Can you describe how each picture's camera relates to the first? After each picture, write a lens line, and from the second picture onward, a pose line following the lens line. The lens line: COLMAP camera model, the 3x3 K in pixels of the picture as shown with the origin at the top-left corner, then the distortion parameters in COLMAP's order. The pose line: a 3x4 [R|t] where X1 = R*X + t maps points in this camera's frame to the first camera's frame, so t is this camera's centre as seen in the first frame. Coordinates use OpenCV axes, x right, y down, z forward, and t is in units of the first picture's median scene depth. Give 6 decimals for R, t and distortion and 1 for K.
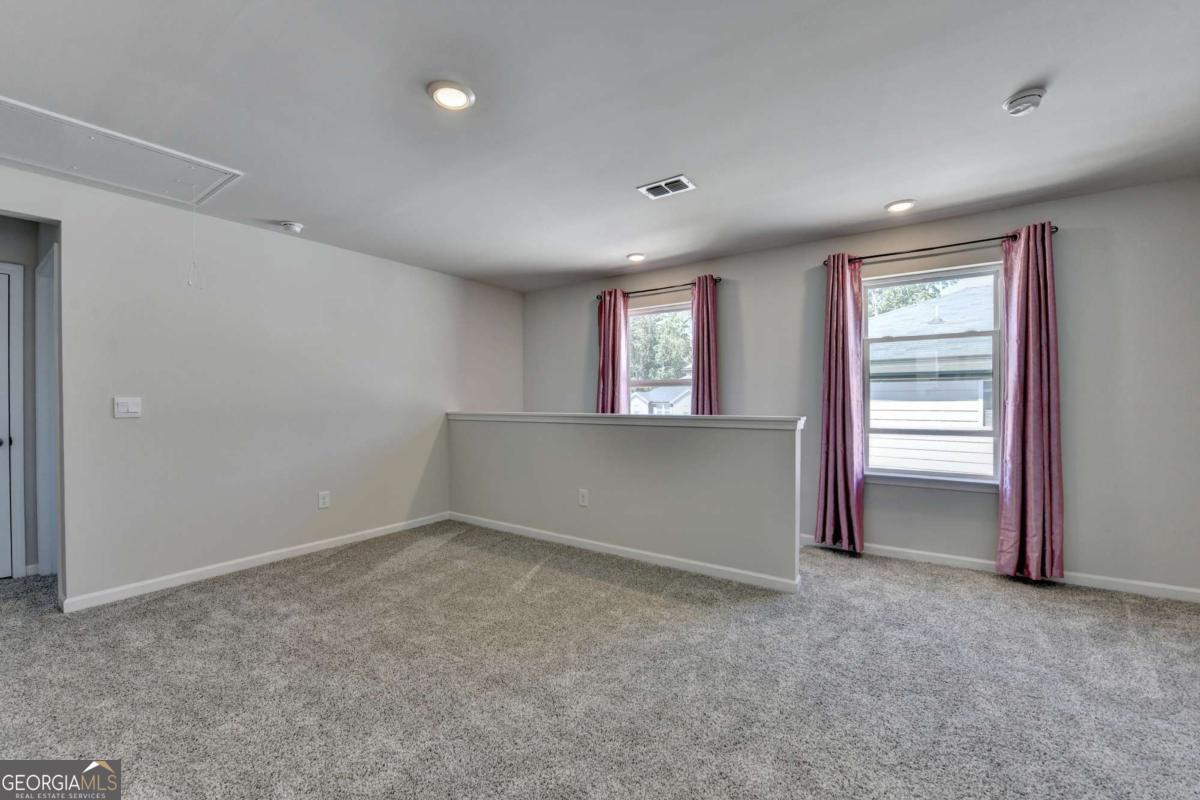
lens RADIAL K [[488.9, 0, 594.8], [0, 488.9, 396.7], [0, 0, 1]] dist [-0.017750, -0.001200]
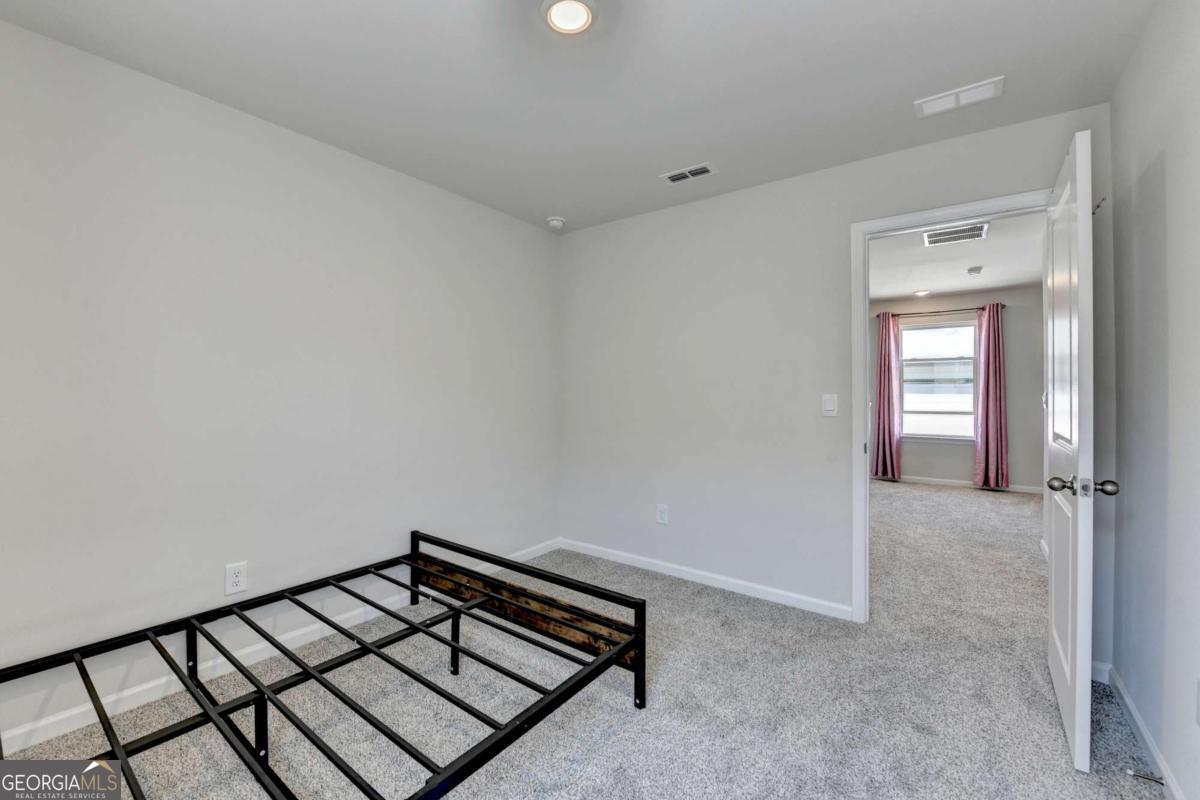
lens RADIAL K [[488.9, 0, 588.4], [0, 488.9, 387.0], [0, 0, 1]] dist [-0.017750, -0.001200]
pose [[0.998627, -0.002721, -0.052322, -0.538103], [0.003000, 0.999982, 0.005251, -0.035648], [0.052307, -0.005401, 0.998616, -0.907208]]
